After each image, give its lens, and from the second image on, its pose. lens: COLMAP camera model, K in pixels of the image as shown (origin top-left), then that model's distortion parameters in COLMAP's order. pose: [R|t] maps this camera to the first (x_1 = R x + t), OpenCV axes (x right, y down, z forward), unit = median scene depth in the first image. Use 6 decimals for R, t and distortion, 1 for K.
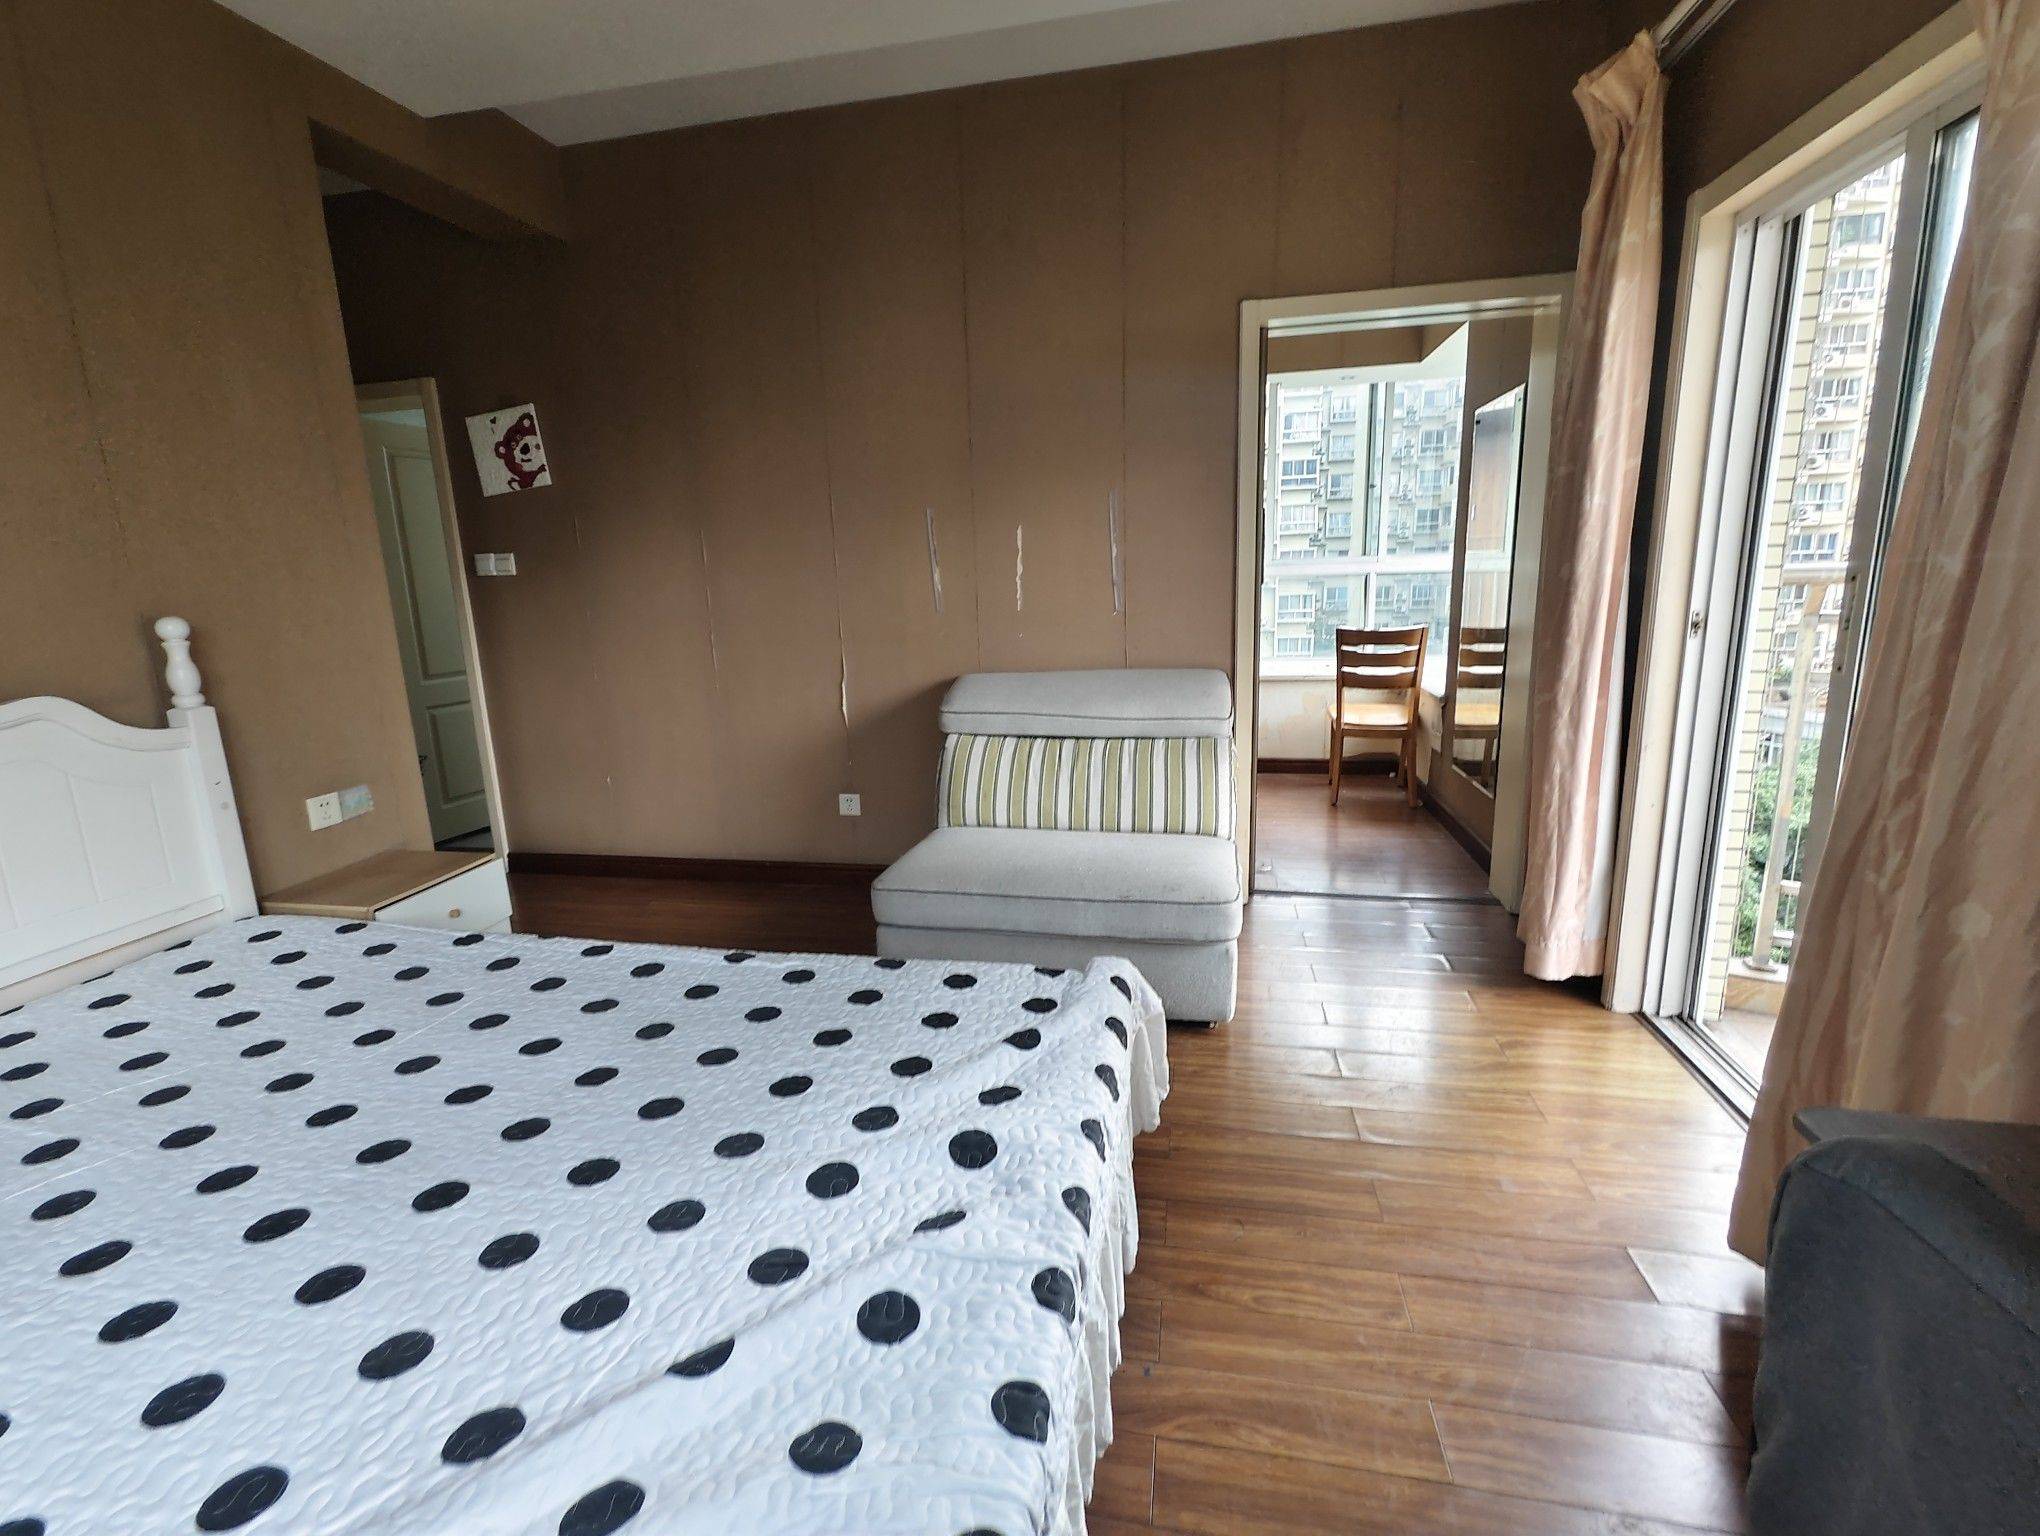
lens RADIAL K [[911.2, 0, 1020.0], [0, 911.2, 768.0], [0, 0, 1]] dist [-0.002588, -0.001747]
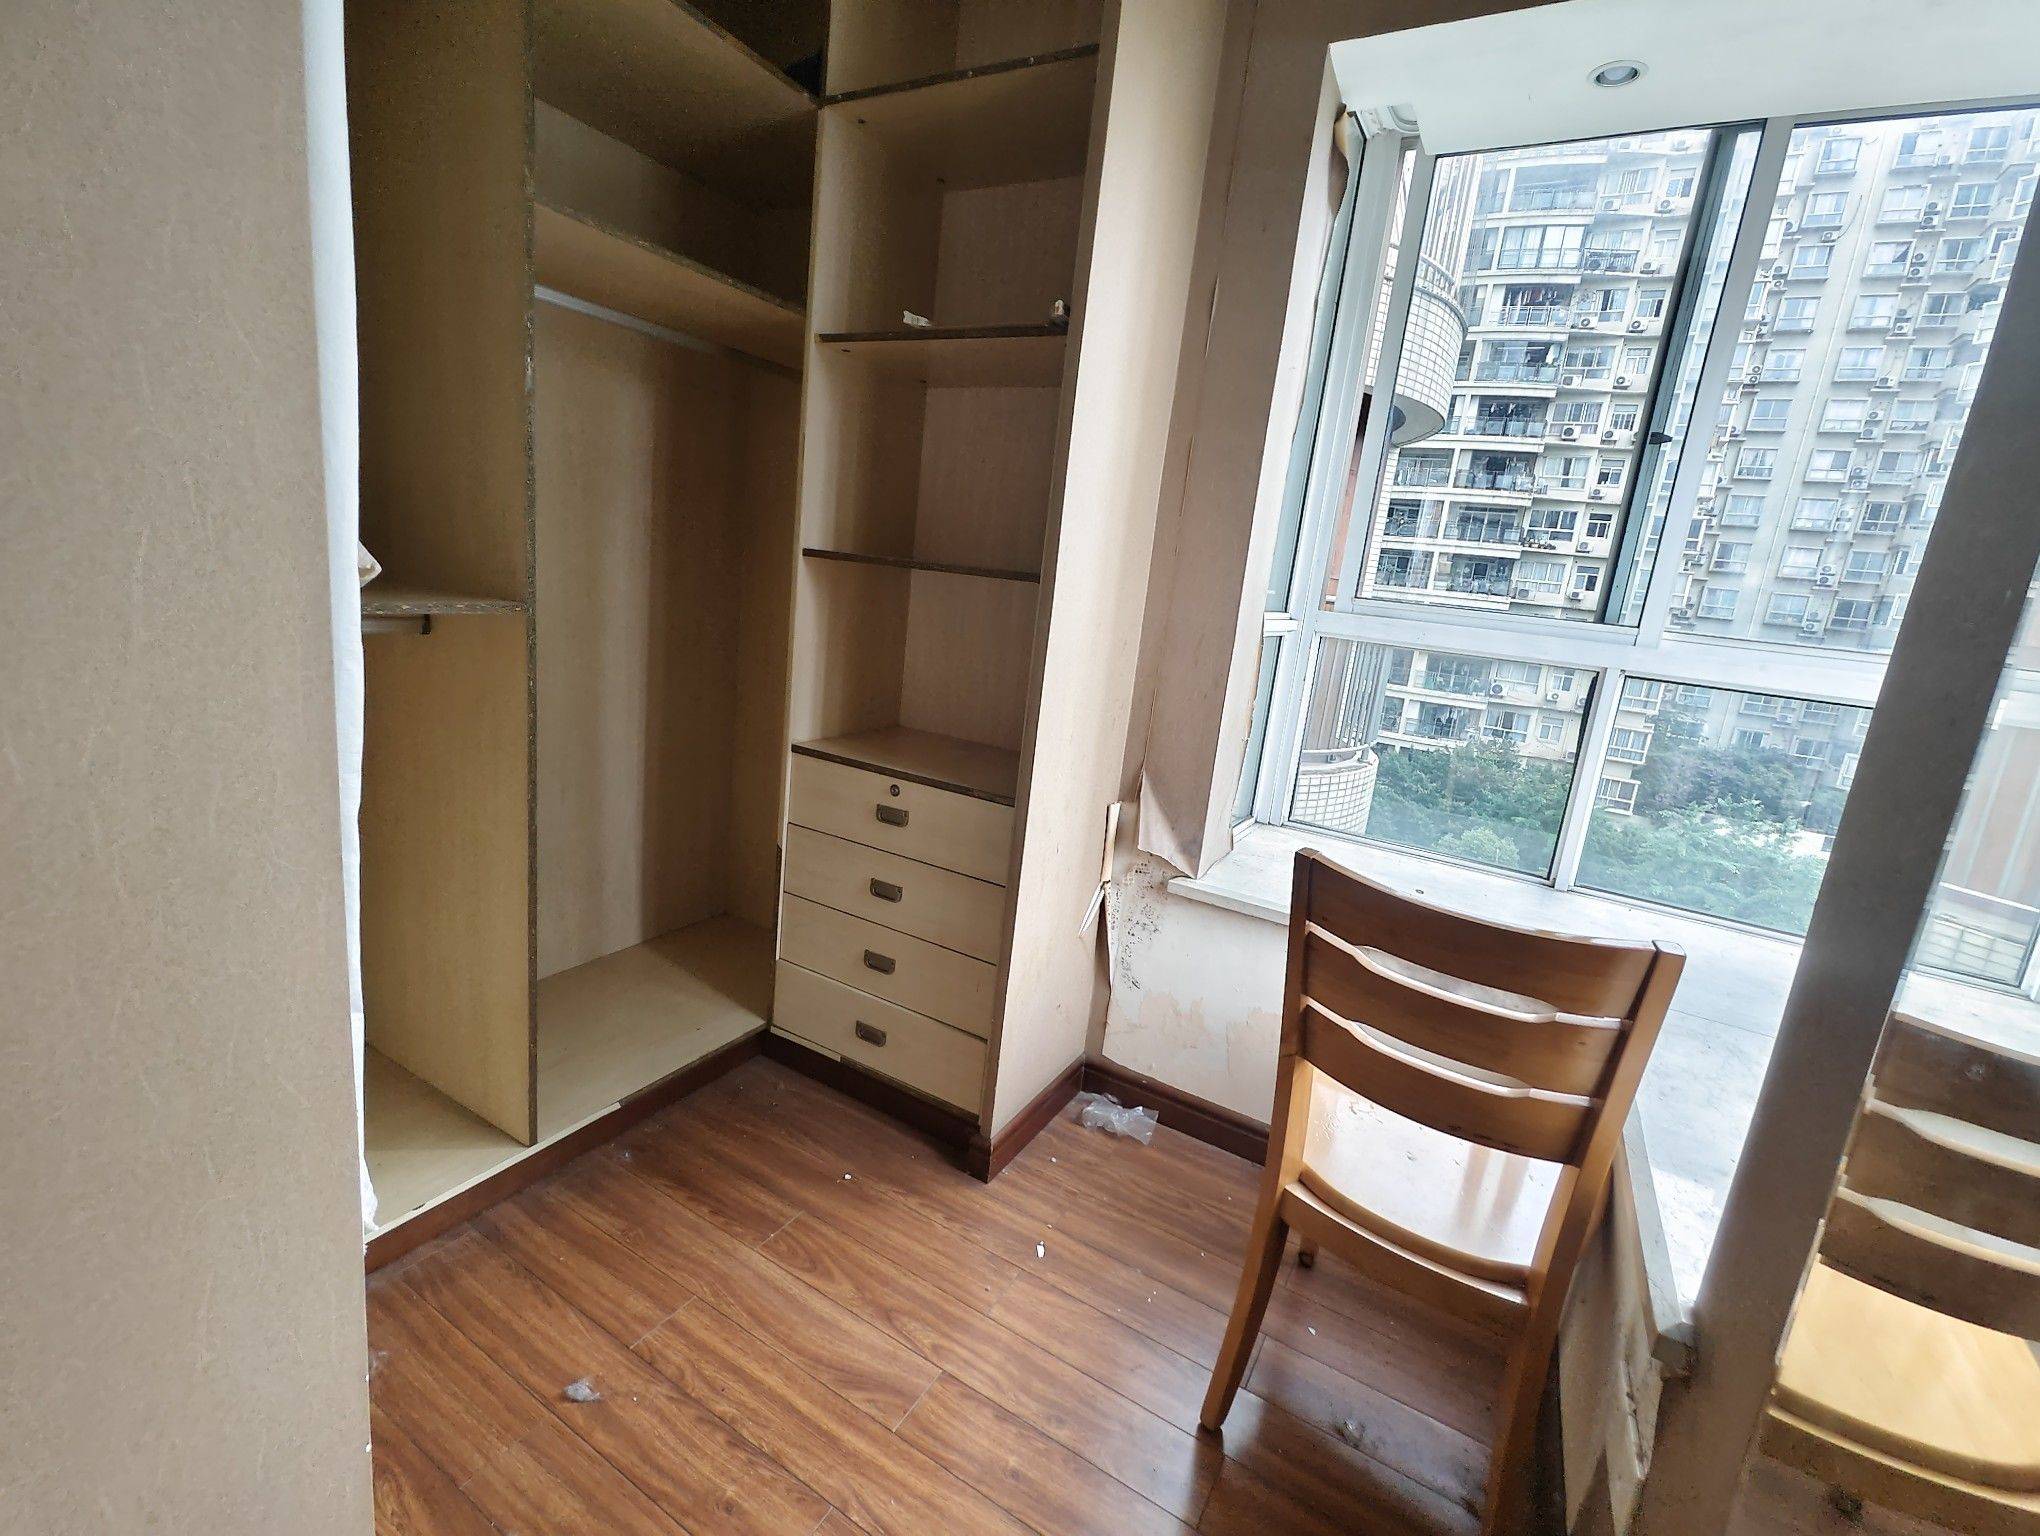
lens RADIAL K [[911.2, 0, 1020.0], [0, 911.2, 768.0], [0, 0, 1]] dist [-0.002588, -0.001747]
pose [[0.937750, 0.201780, -0.282683, 0.283587], [-0.204569, 0.978649, 0.019943, -0.138800], [0.280671, 0.039127, 0.959006, 0.599110]]
